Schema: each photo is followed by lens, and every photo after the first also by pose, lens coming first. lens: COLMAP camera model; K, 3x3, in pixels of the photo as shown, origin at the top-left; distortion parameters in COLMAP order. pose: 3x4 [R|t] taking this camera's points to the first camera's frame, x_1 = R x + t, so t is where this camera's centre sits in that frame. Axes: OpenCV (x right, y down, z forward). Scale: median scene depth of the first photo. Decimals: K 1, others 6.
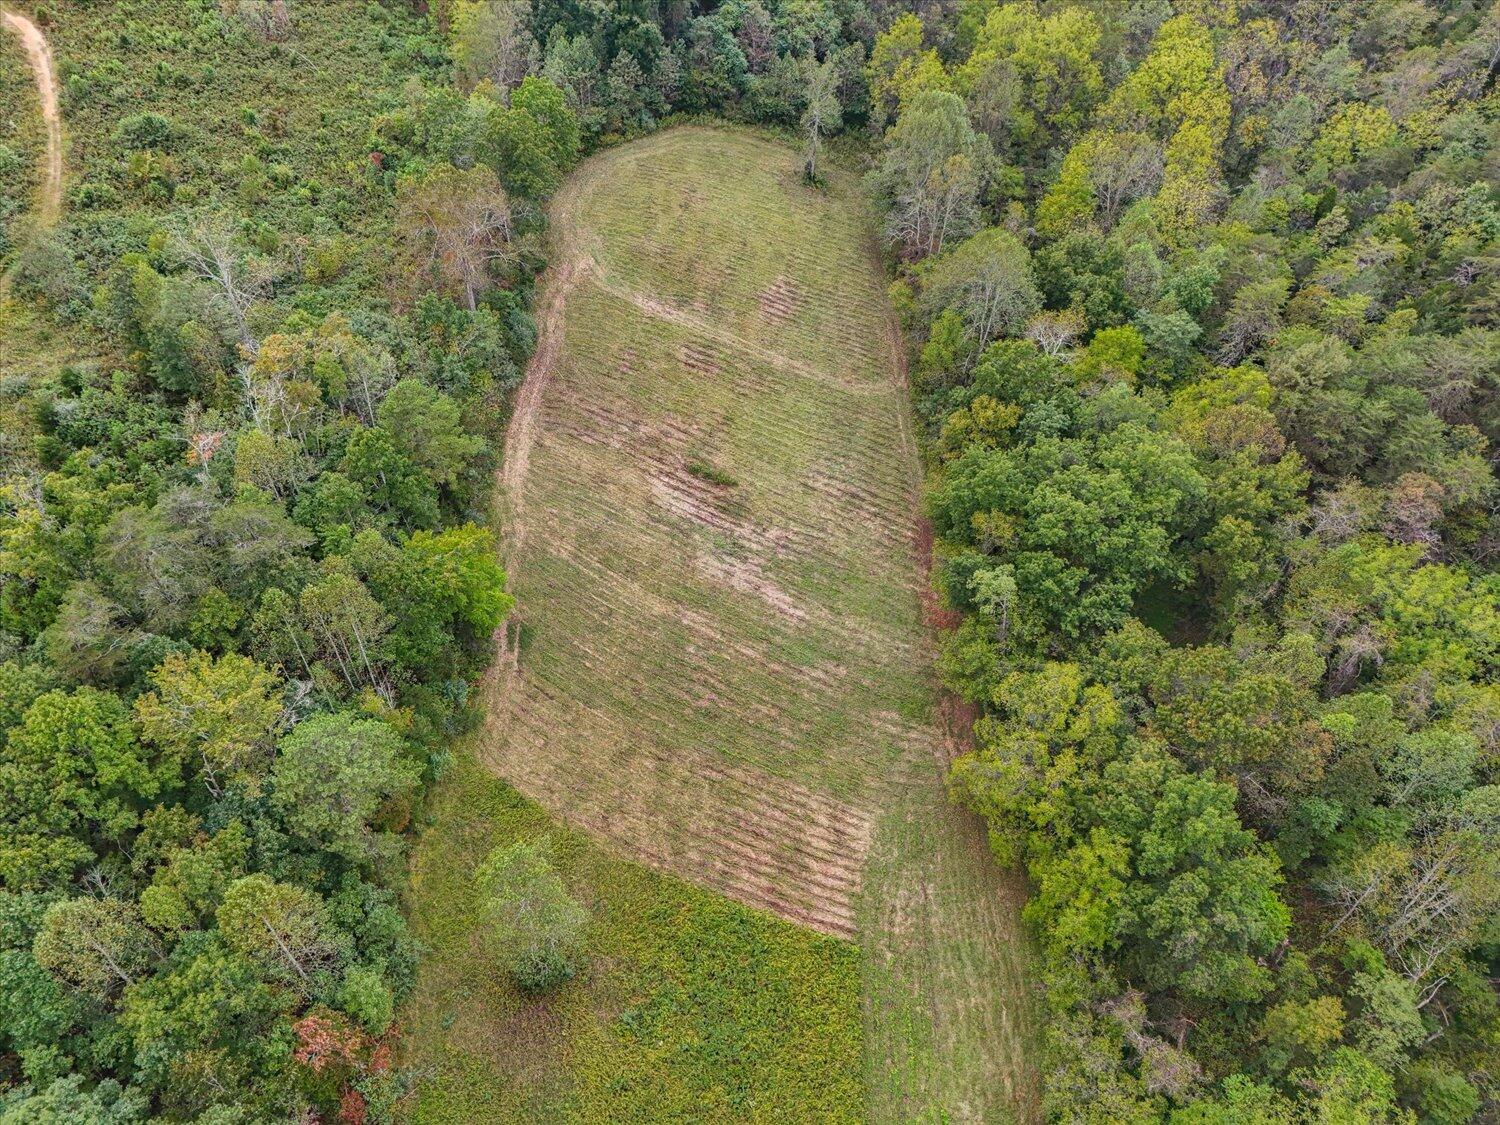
lens RADIAL K [[1098.2, 0, 753.5], [0, 1098.2, 566.1], [0, 0, 1]] dist [0.061774, -0.055500]
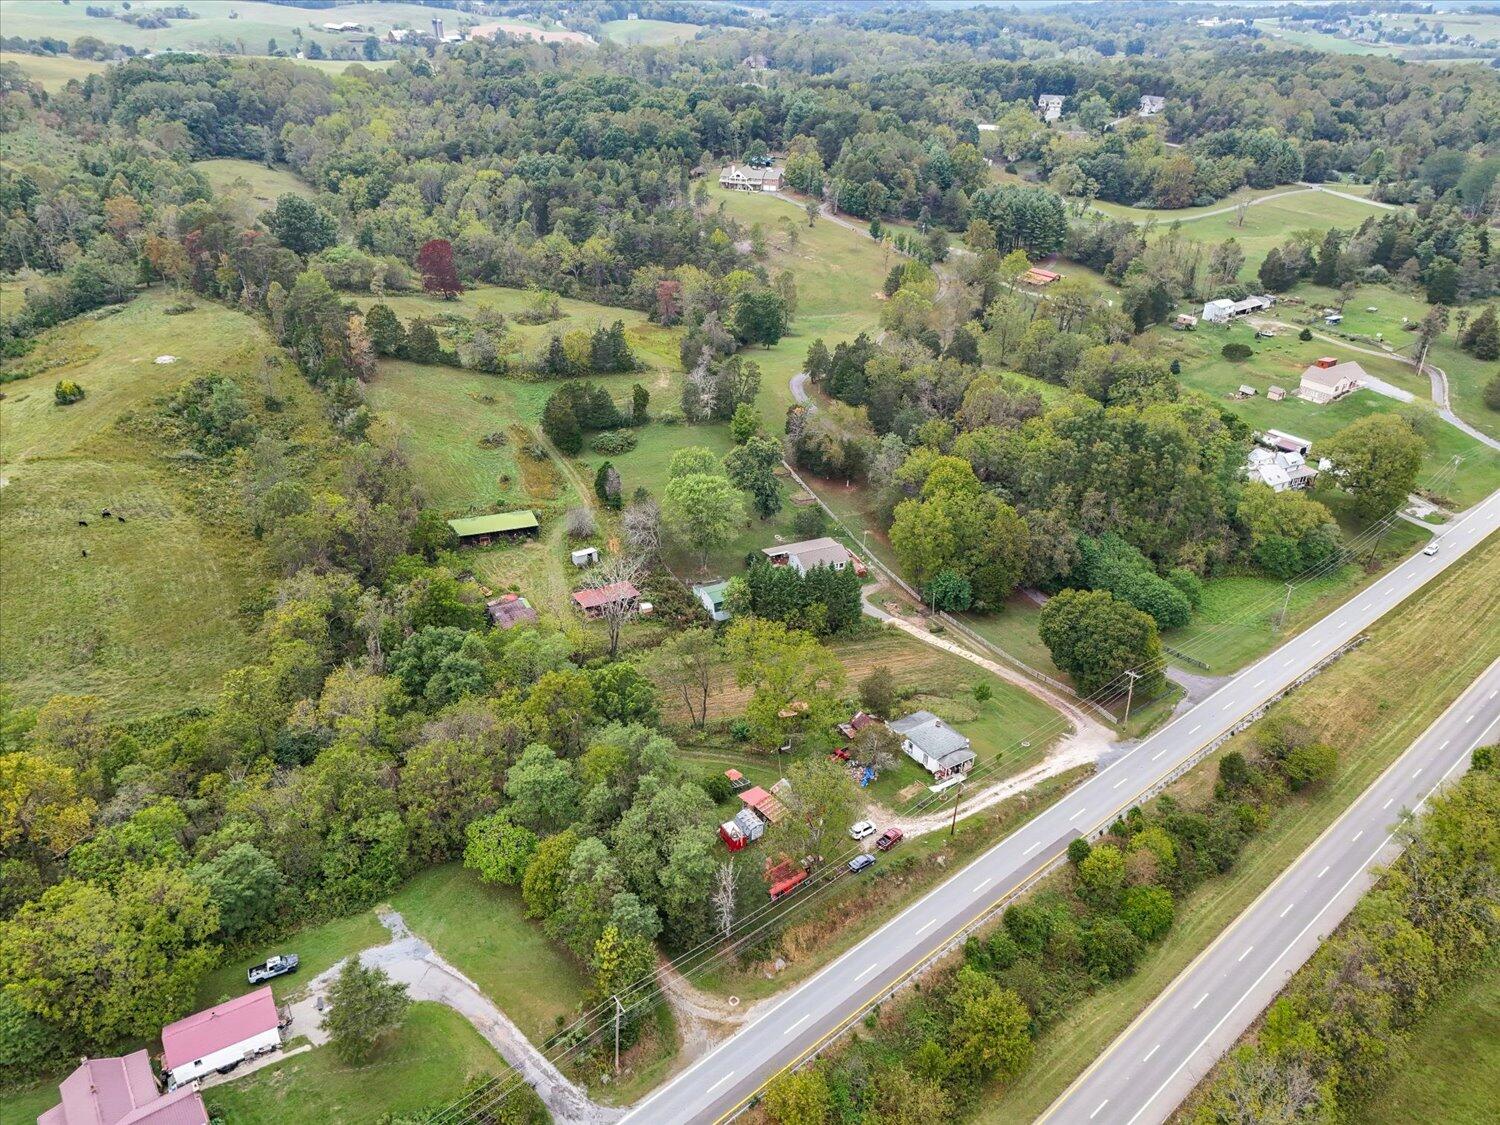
lens RADIAL K [[1098.2, 0, 749.6], [0, 1098.2, 566.7], [0, 0, 1]] dist [0.061774, -0.055500]
pose [[0.874587, -0.237035, 0.422980, -0.477325], [0.365075, 0.896016, -0.252736, 2.570953], [-0.319090, 0.375459, 0.870180, -2.299971]]
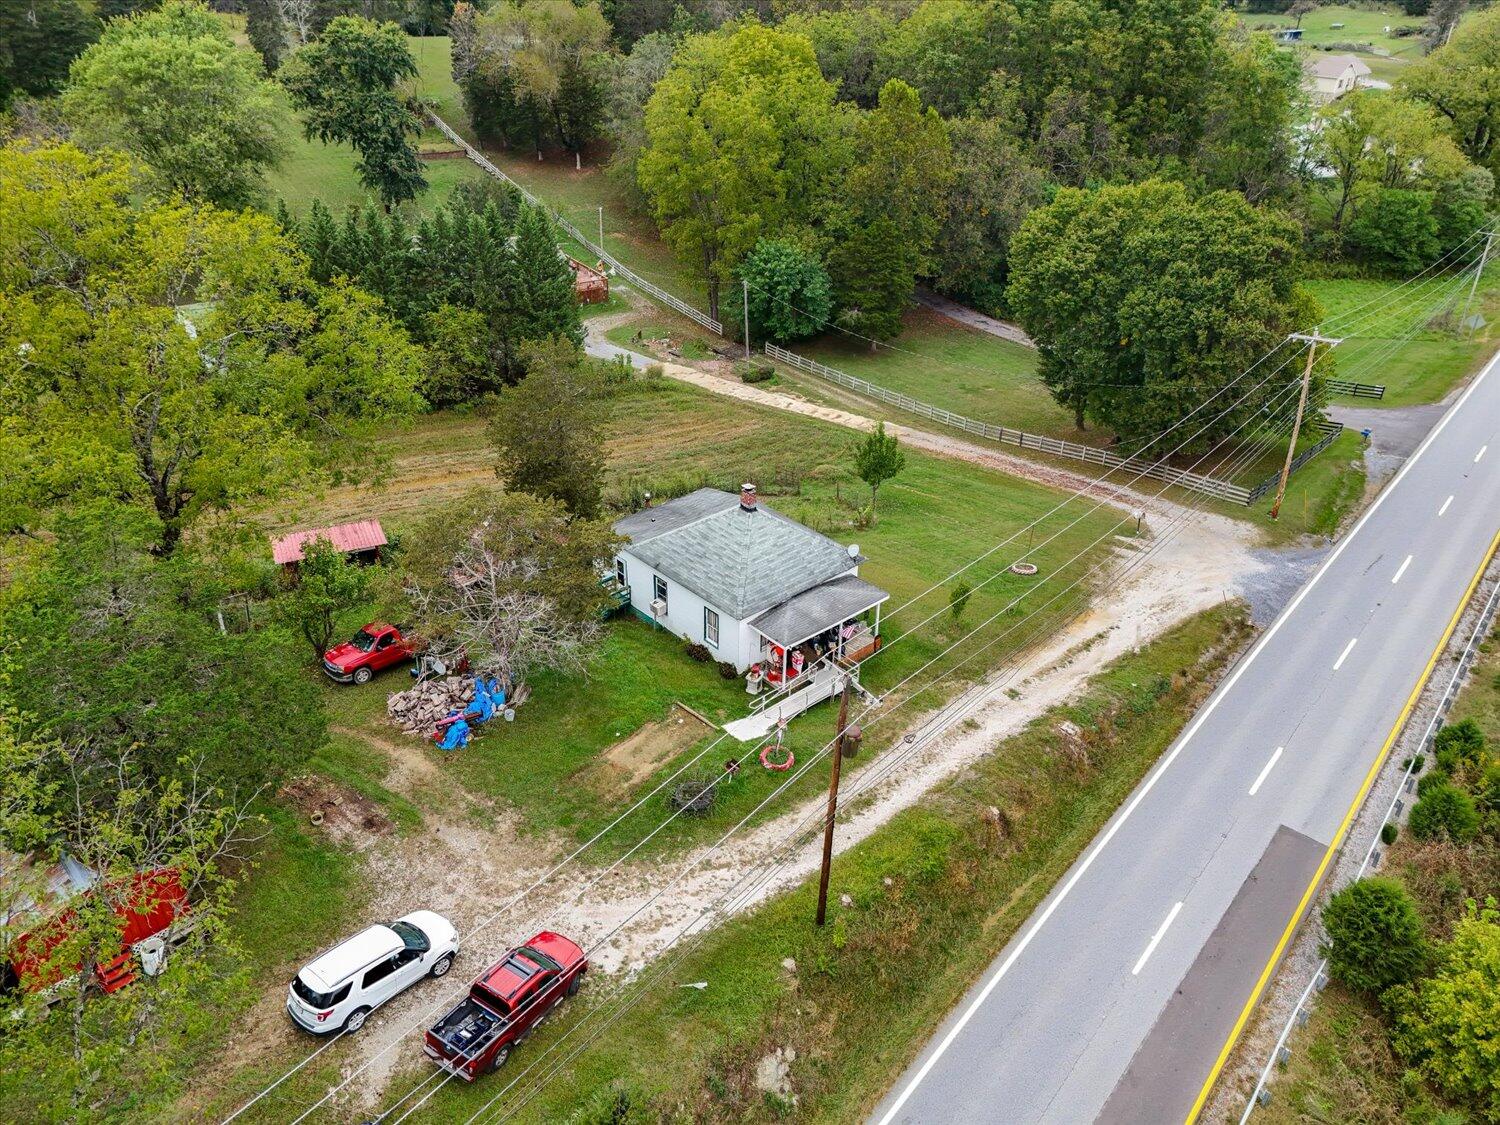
lens RADIAL K [[1098.2, 0, 749.8], [0, 1098.2, 566.5], [0, 0, 1]] dist [0.061774, -0.055500]
pose [[0.792674, -0.314684, 0.522151, 0.015807], [0.458594, 0.872119, -0.170589, 2.571523], [-0.401696, 0.374677, 0.835618, -1.484527]]
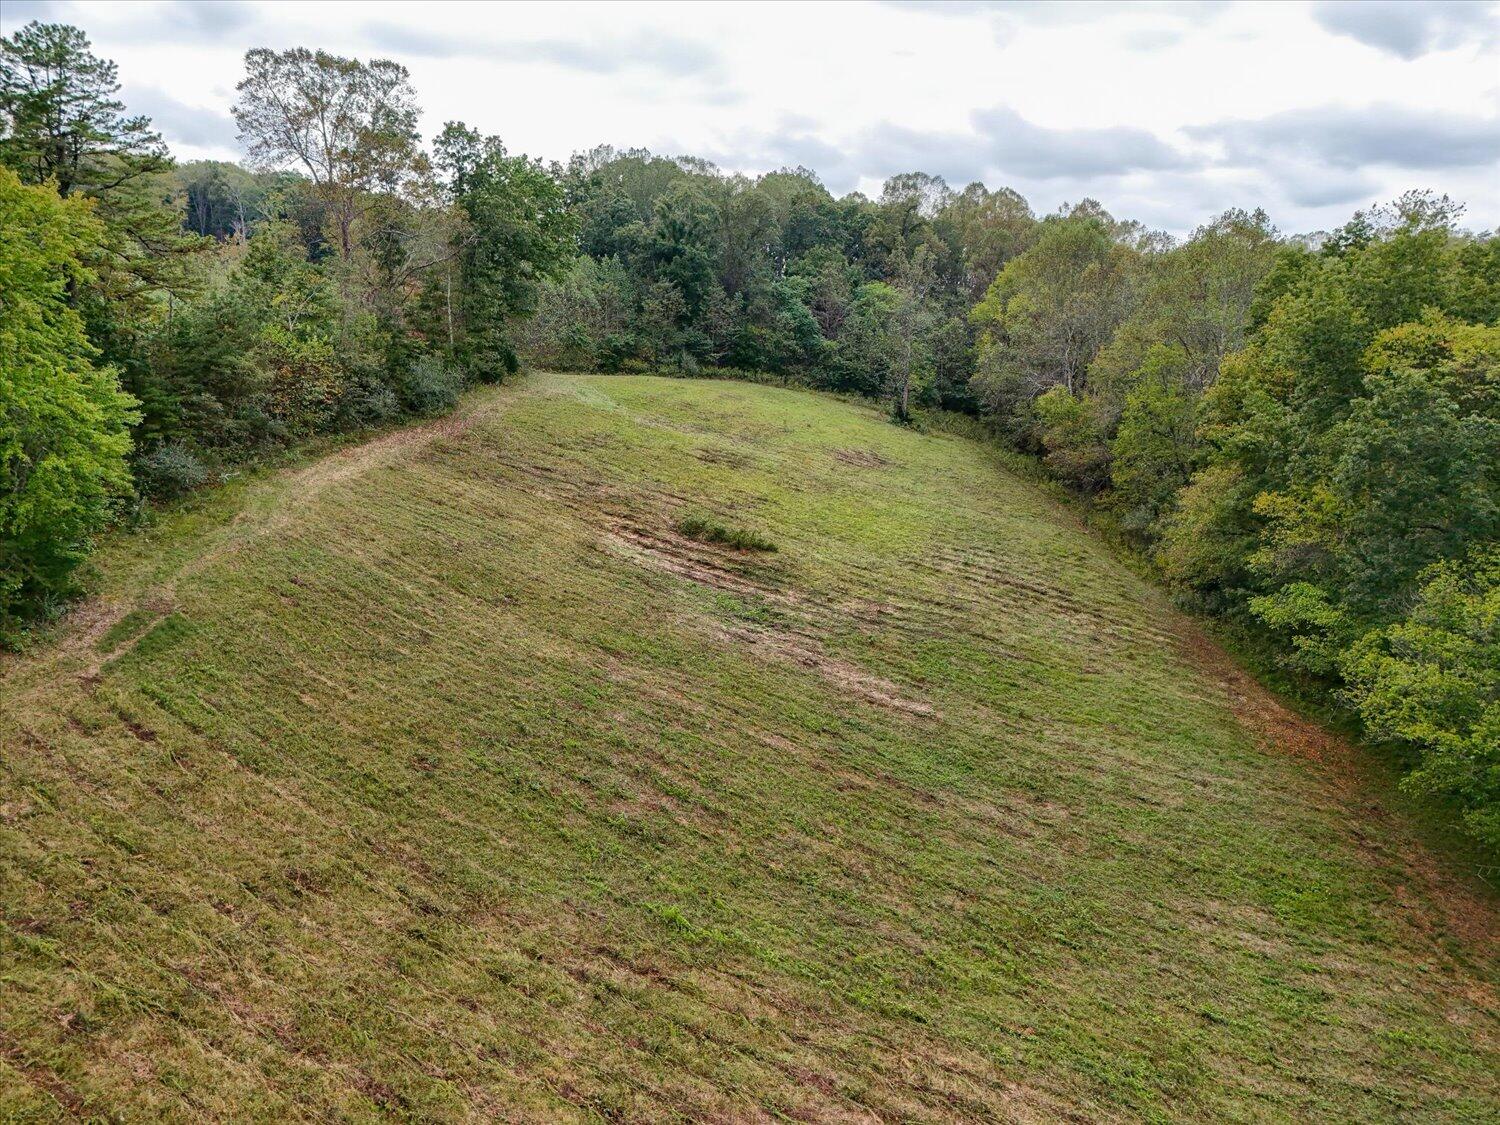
lens RADIAL K [[1098.2, 0, 749.9], [0, 1098.2, 567.1], [0, 0, 1]] dist [0.061774, -0.055500]
pose [[0.996828, 0.007418, -0.079238, 0.012324], [-0.053244, 0.802170, -0.594717, 0.224186], [0.059151, 0.597050, 0.800020, 0.621448]]
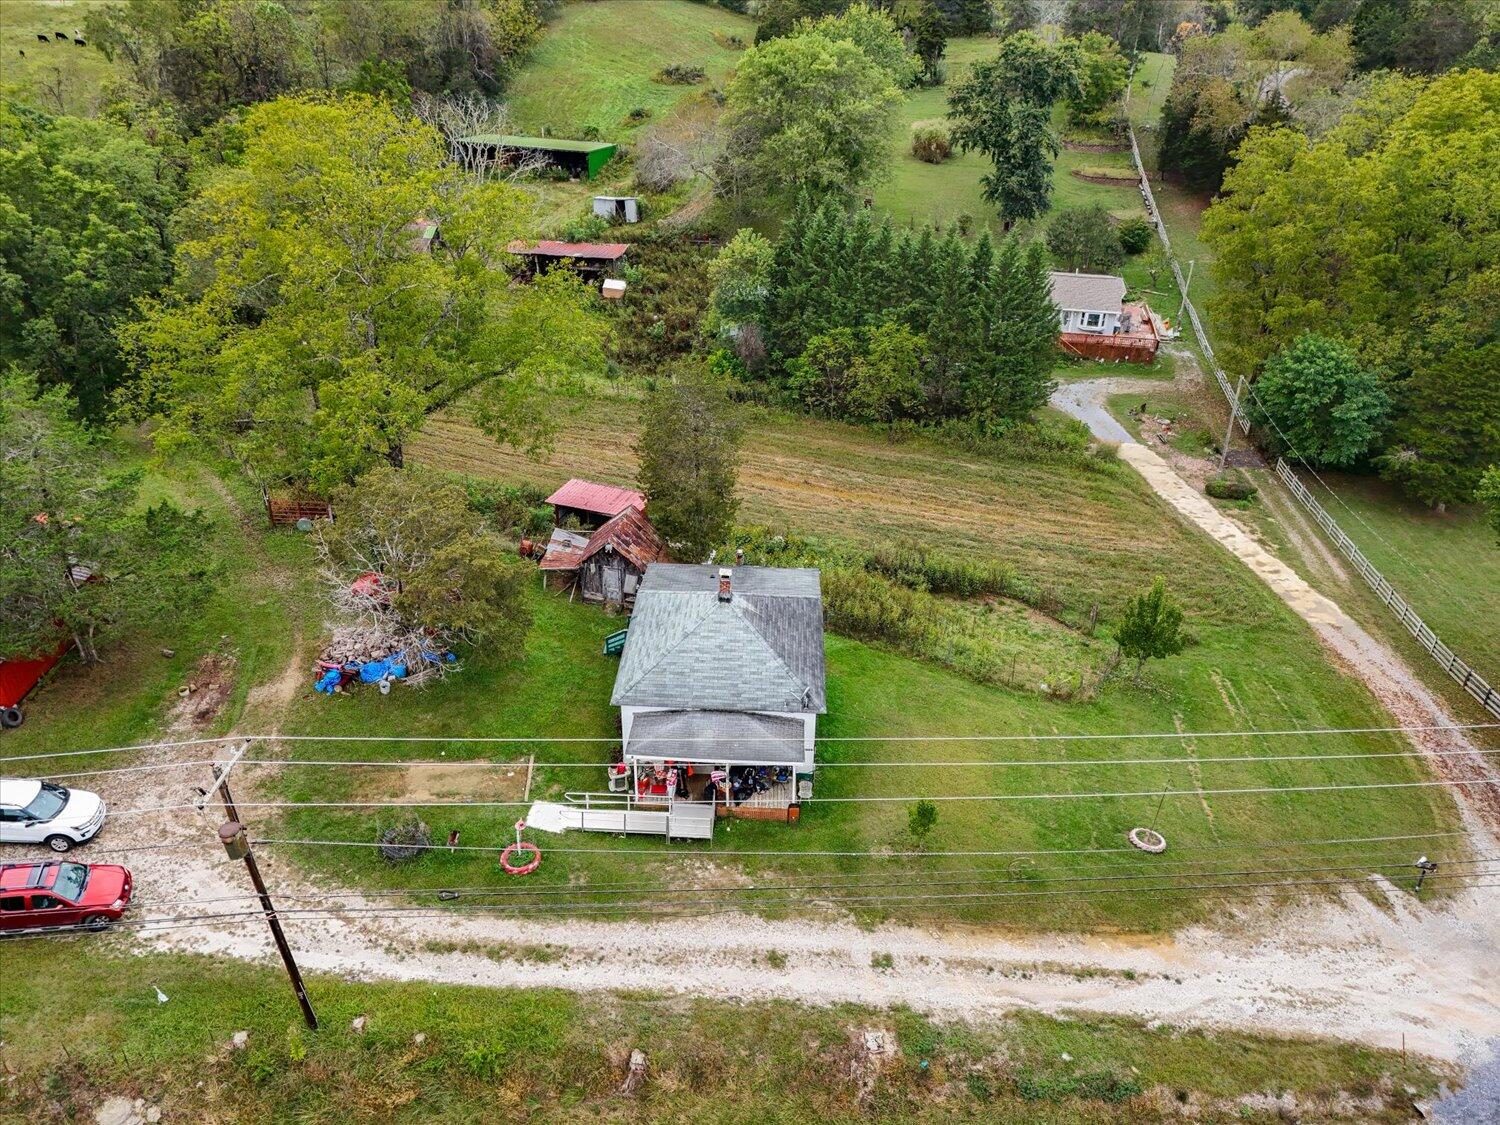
lens RADIAL K [[1098.2, 0, 752.9], [0, 1098.2, 566.6], [0, 0, 1]] dist [0.061774, -0.055500]
pose [[0.993383, 0.057381, -0.099488, 0.245164], [-0.085830, 0.946493, -0.311102, 2.581265], [0.076313, 0.317582, 0.945155, -1.487772]]
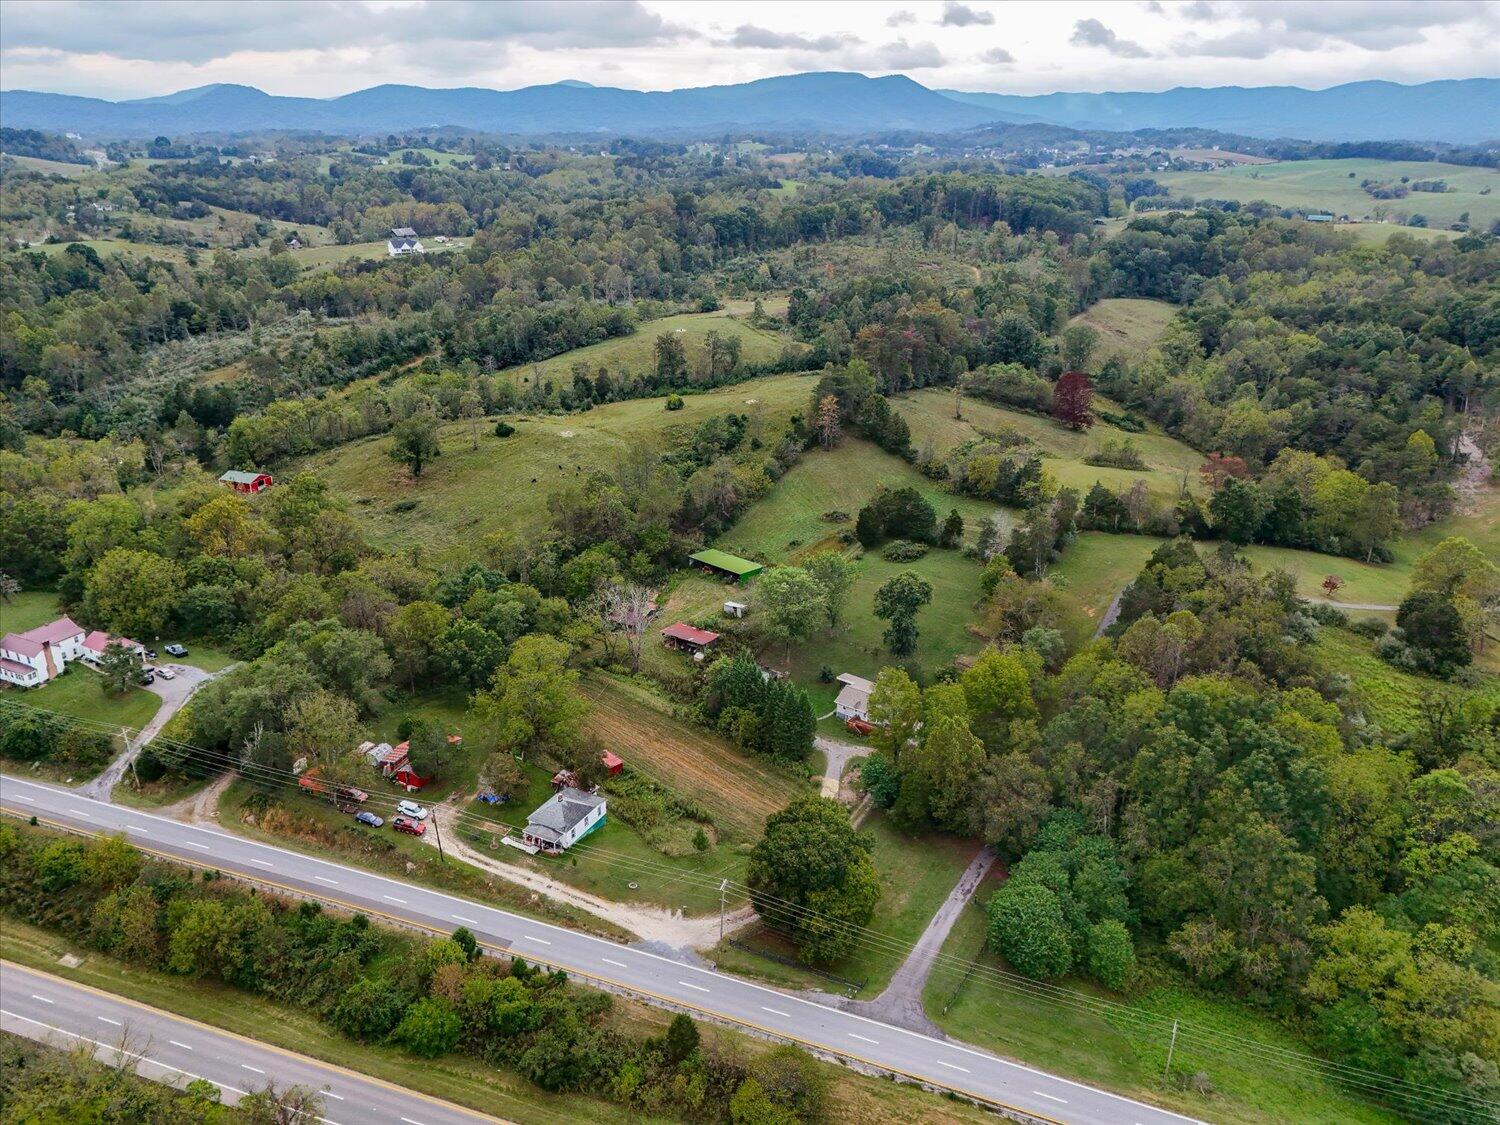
lens RADIAL K [[1098.2, 0, 752.8], [0, 1098.2, 570.3], [0, 0, 1]] dist [0.061774, -0.055500]
pose [[0.849545, 0.190990, -0.491727, 0.978683], [-0.394664, 0.848627, -0.352239, 2.630516], [0.350019, 0.493310, 0.796324, -2.271941]]
